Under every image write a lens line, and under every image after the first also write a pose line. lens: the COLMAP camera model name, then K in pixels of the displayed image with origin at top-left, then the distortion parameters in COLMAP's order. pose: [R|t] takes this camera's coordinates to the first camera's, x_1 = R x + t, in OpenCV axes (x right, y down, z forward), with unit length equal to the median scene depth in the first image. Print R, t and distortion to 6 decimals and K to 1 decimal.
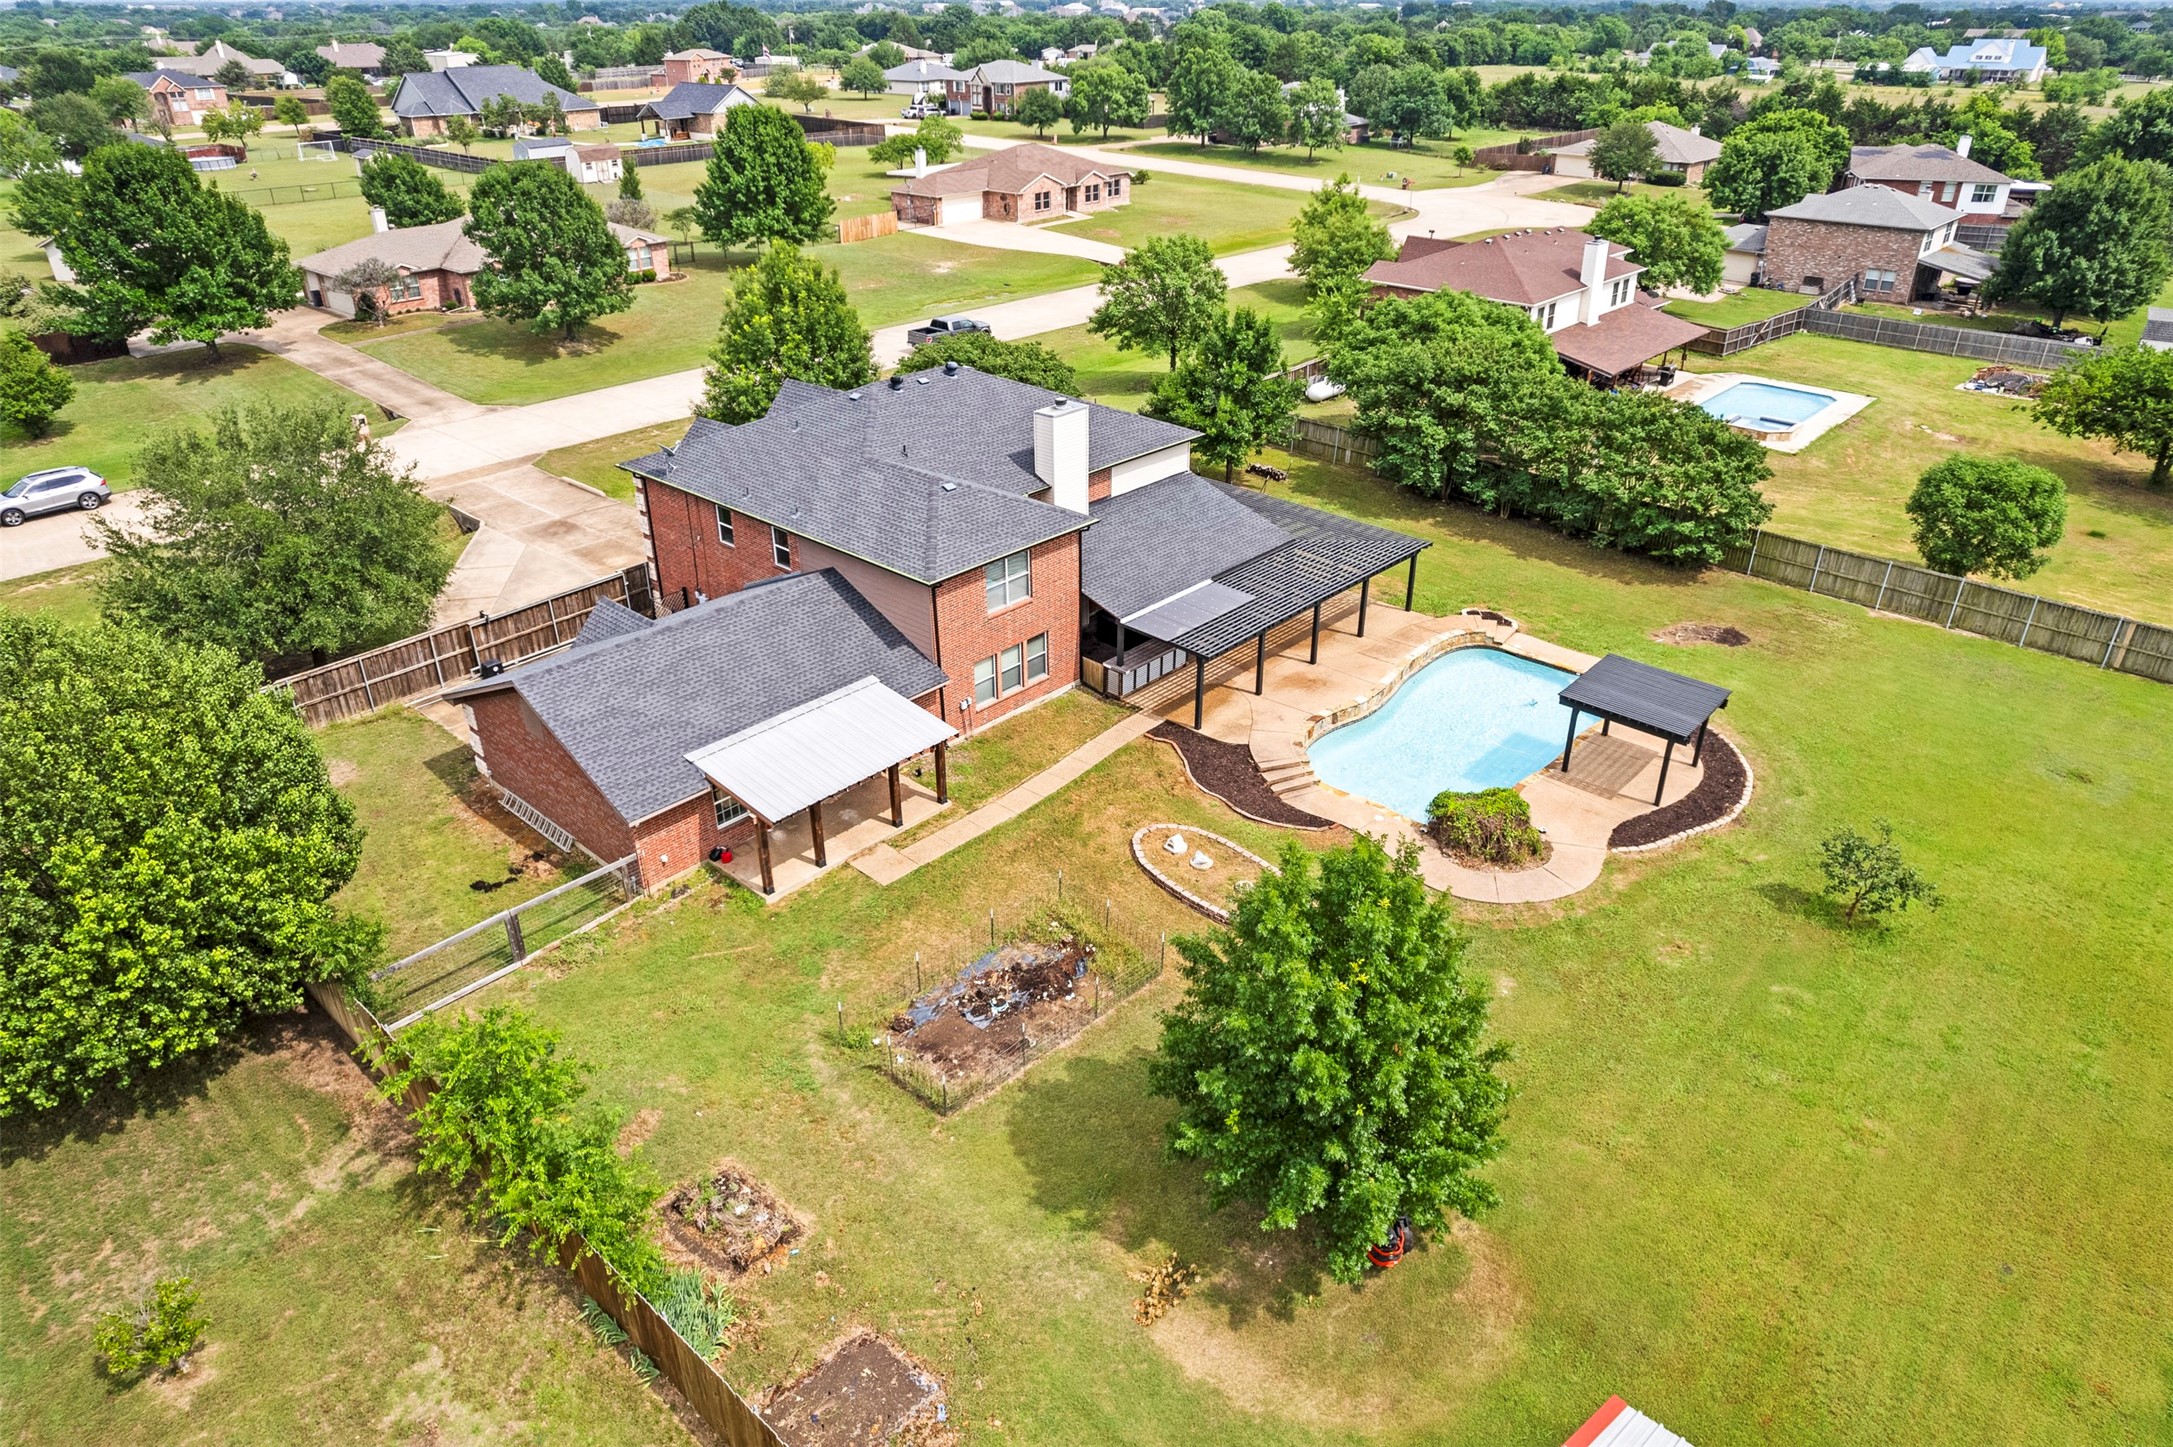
lens RADIAL K [[1401.8, 0, 1090.8], [0, 1401.8, 718.4], [0, 0, 1]] dist [-0.073473, 0.062250]
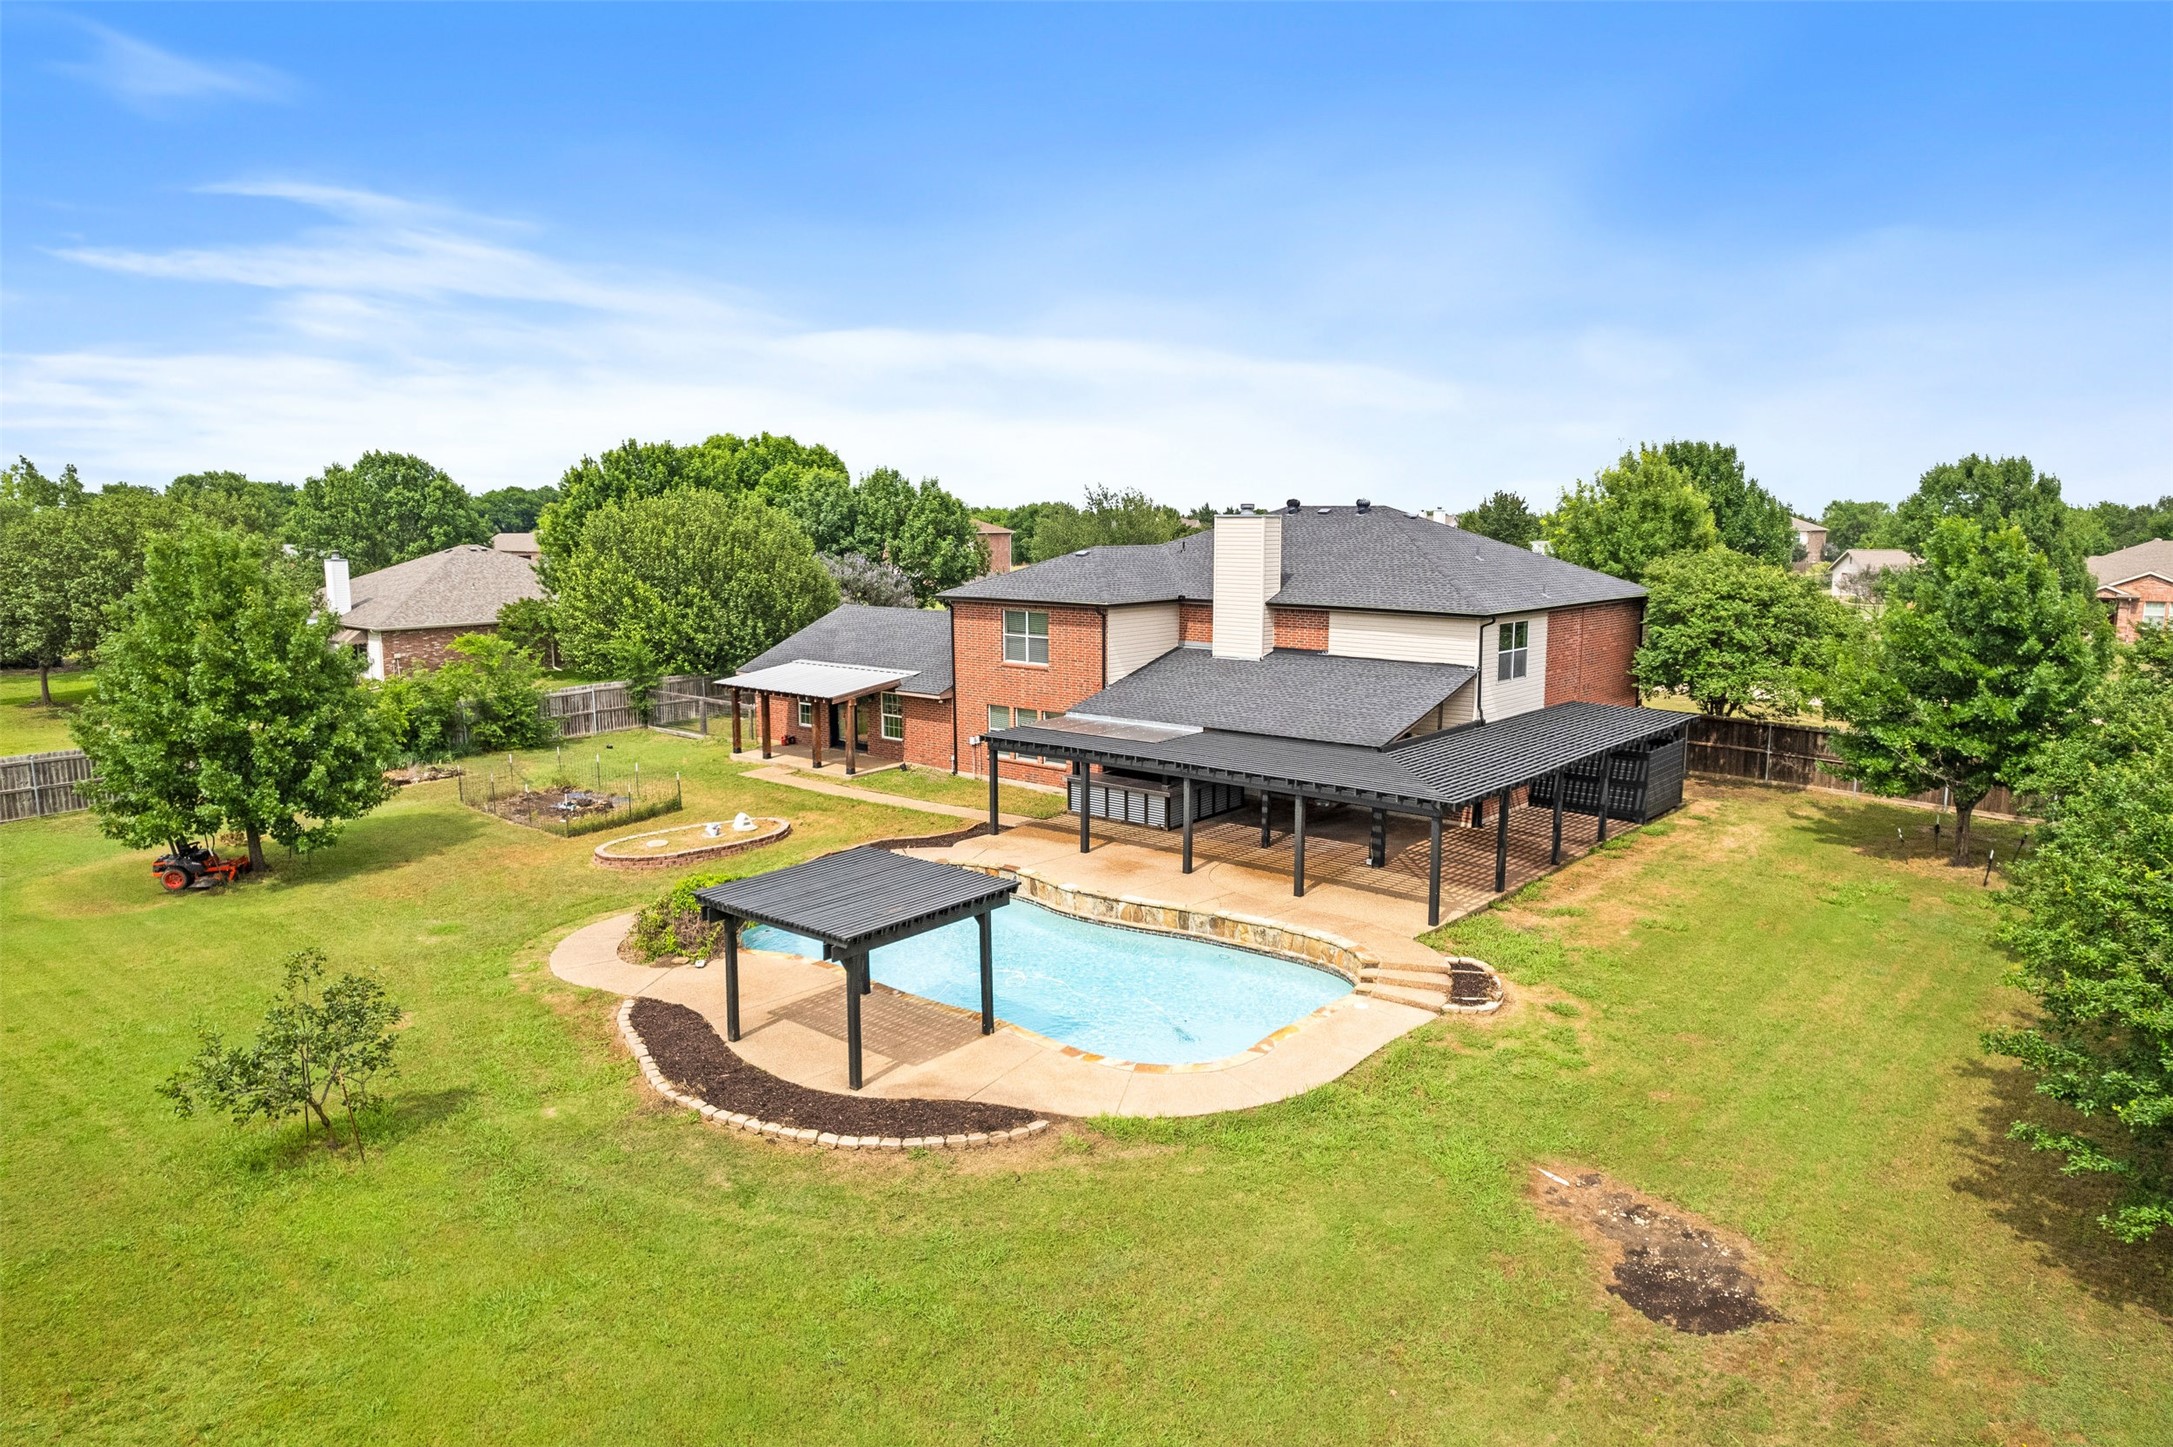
lens RADIAL K [[1401.8, 0, 1090.8], [0, 1401.8, 718.4], [0, 0, 1]] dist [-0.073473, 0.062250]
pose [[0.036618, 0.145772, -0.988640, 0.771922], [-0.468347, 0.876432, 0.111880, -0.150336], [0.882785, 0.458930, 0.100365, 0.813027]]
